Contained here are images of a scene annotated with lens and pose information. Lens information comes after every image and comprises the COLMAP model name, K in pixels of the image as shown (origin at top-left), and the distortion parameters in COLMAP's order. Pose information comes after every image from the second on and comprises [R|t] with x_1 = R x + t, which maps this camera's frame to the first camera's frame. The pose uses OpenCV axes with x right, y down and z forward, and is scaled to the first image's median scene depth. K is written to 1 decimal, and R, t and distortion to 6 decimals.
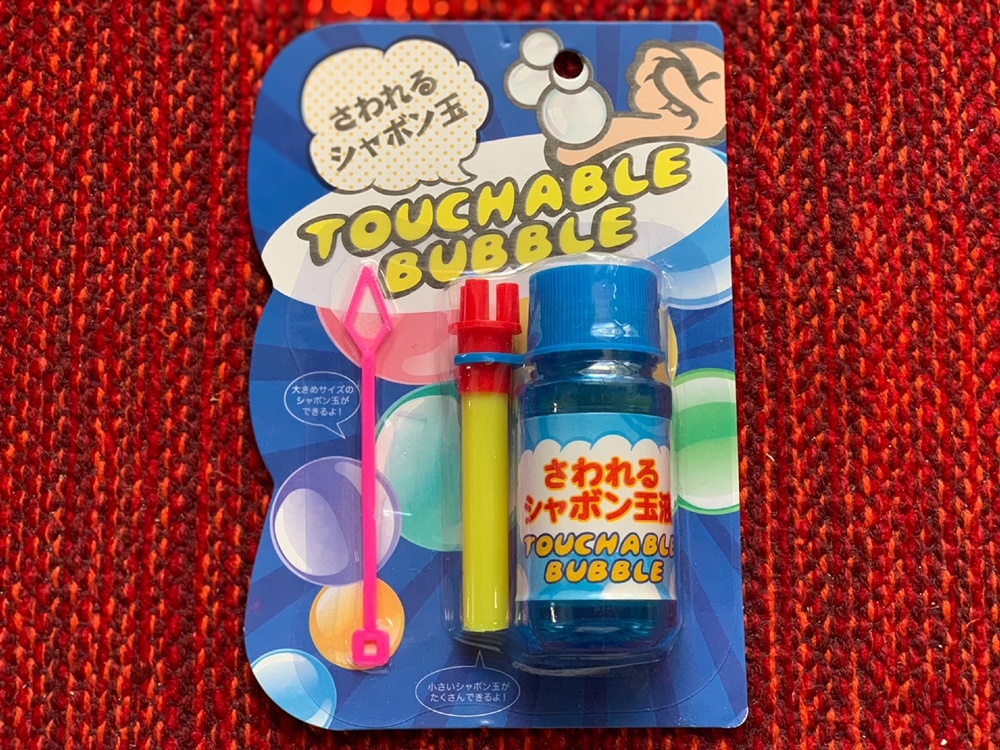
lens RADIAL K [[1523.9, 0, 500.0], [0, 1523.9, 375.0], [0, 0, 1]] dist [0.125850, -0.843663]
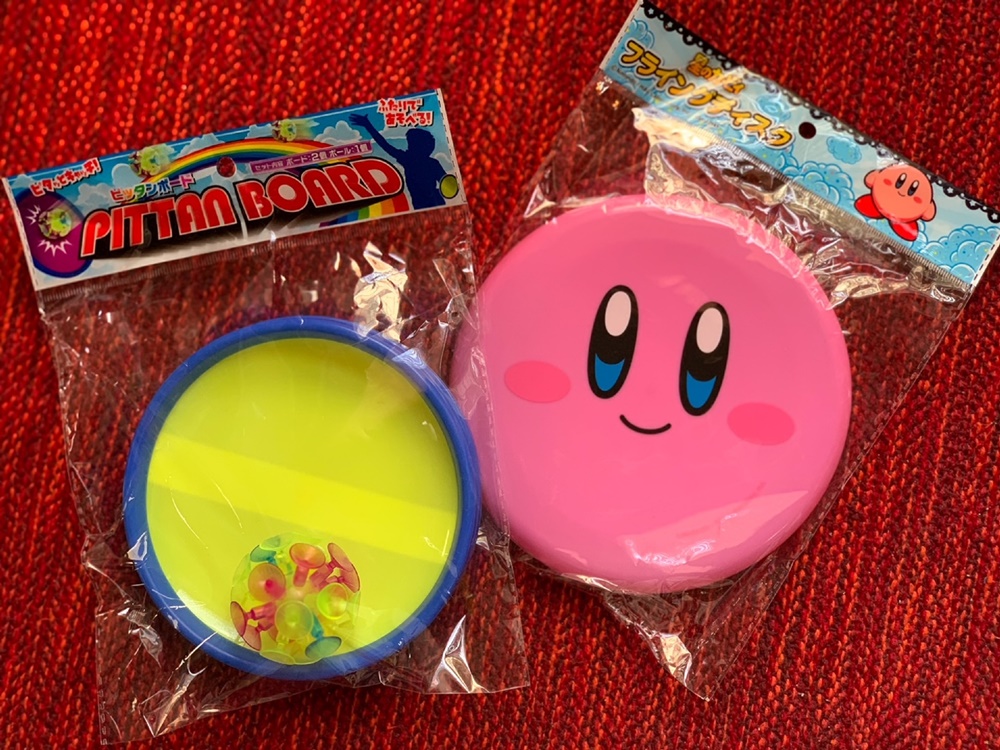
lens RADIAL K [[1688.0, 0, 500.0], [0, 1688.0, 375.0], [0, 0, 1]] dist [0.212260, -1.574452]
pose [[0.985007, 0.169372, -0.032771, 0.040683], [-0.165592, 0.981541, 0.095687, 0.048364], [0.048372, -0.088826, 0.994872, -1.111737]]
